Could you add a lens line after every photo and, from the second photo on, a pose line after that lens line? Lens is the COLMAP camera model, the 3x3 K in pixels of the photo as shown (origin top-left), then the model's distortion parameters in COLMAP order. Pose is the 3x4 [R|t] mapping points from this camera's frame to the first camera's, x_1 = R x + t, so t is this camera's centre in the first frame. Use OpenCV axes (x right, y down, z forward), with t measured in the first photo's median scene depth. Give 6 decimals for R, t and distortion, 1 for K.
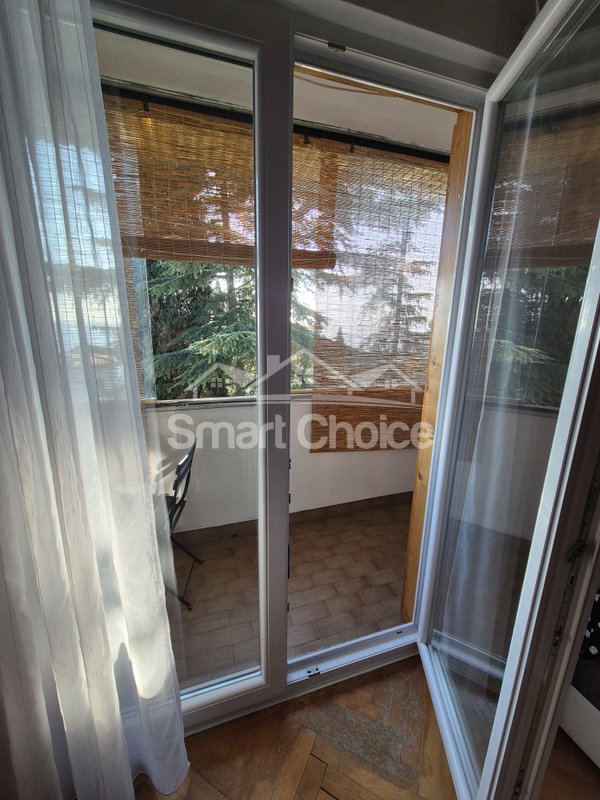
lens RADIAL K [[328.3, 0, 299.0], [0, 328.3, 402.5], [0, 0, 1]] dist [0.002585, 0.000078]
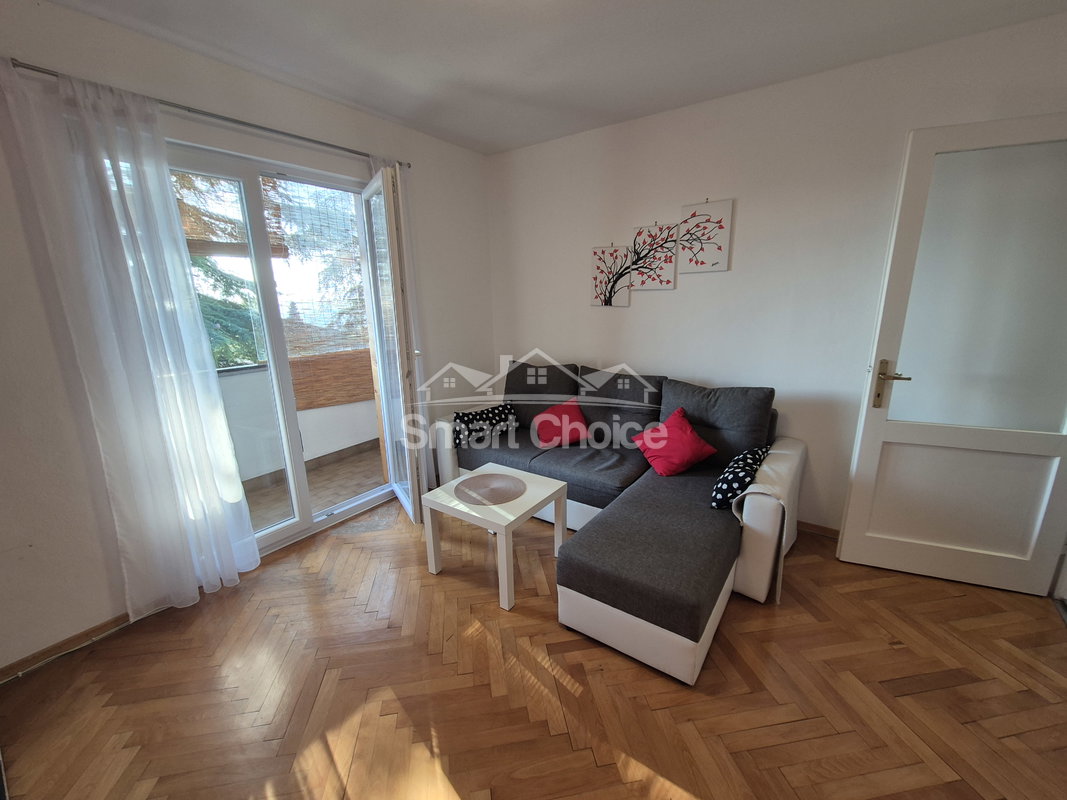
lens RADIAL K [[437.8, 0, 536.8], [0, 437.8, 398.8], [0, 0, 1]] dist [0.002585, 0.000078]
pose [[0.810578, -0.167765, 0.561086, -0.053405], [0.164399, 0.984749, 0.056940, 0.054265], [-0.562081, 0.046087, 0.825797, -0.305106]]
